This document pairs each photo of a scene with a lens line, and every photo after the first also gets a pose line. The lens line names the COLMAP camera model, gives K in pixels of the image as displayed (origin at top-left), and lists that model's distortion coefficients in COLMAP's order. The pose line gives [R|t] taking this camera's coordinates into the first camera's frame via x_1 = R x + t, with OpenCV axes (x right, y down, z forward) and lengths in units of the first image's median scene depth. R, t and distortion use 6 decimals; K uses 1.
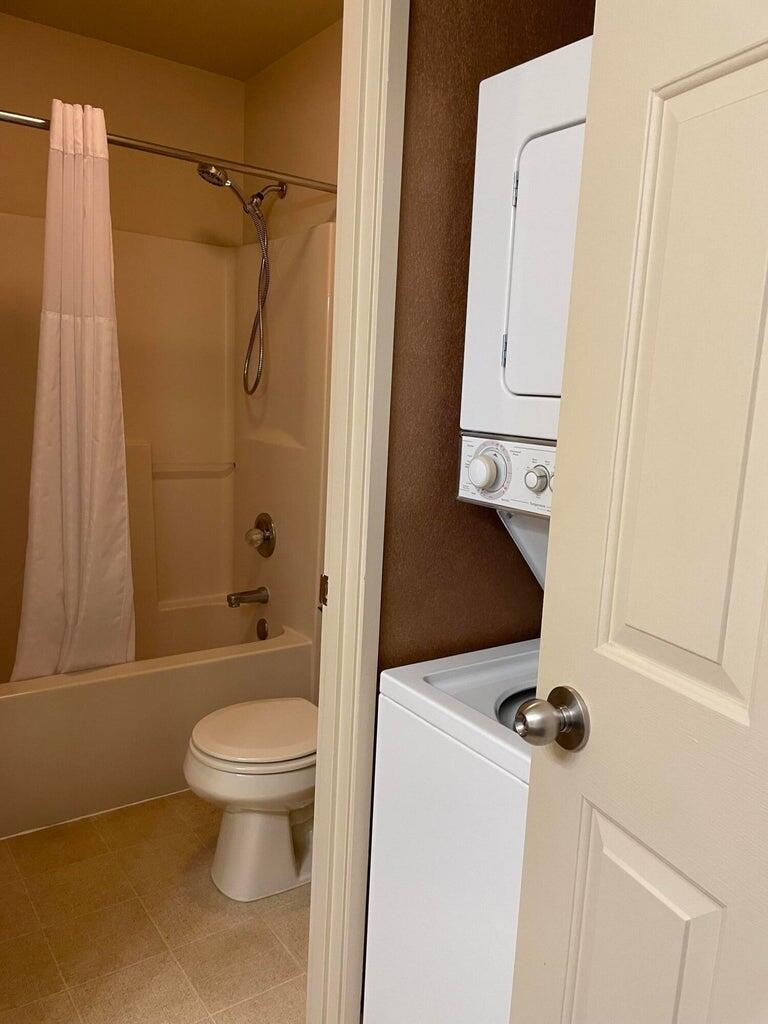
lens RADIAL K [[776.6, 0, 380.1], [0, 776.6, 509.0], [0, 0, 1]] dist [0.090927, -0.119921]
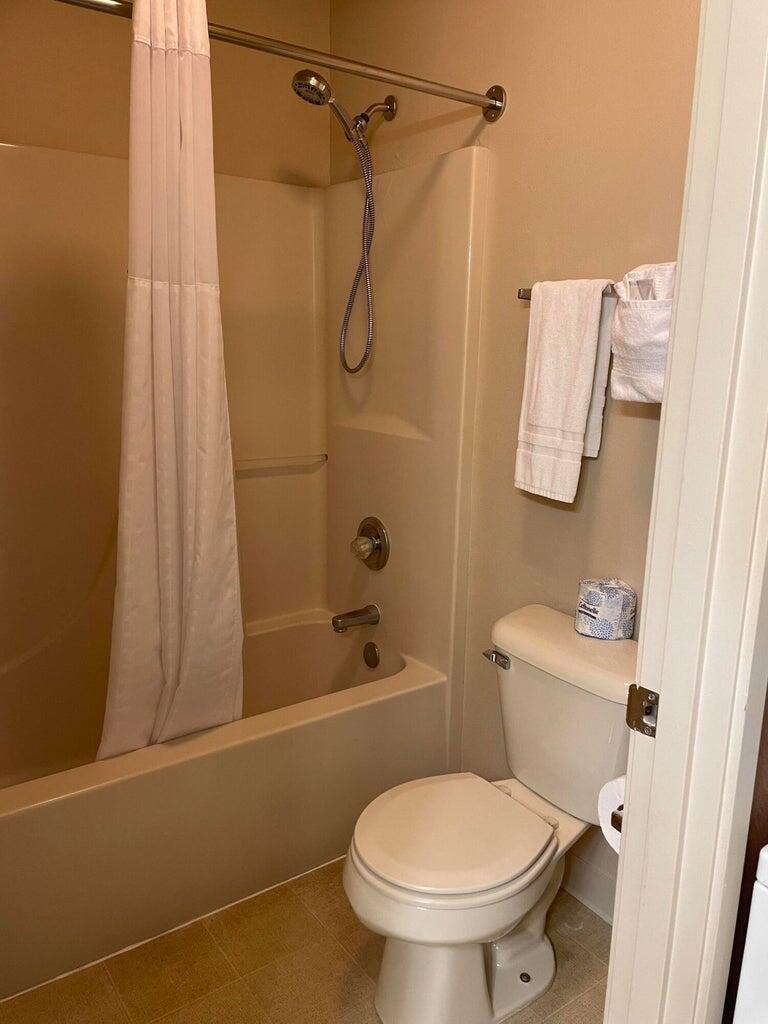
lens RADIAL K [[776.6, 0, 388.8], [0, 776.6, 512.2], [0, 0, 1]] dist [0.090927, -0.119921]
pose [[0.999606, -0.027006, 0.007603, -0.173297], [0.026471, 0.997638, 0.063387, -0.065195], [-0.009297, -0.063160, 0.997960, 0.227656]]
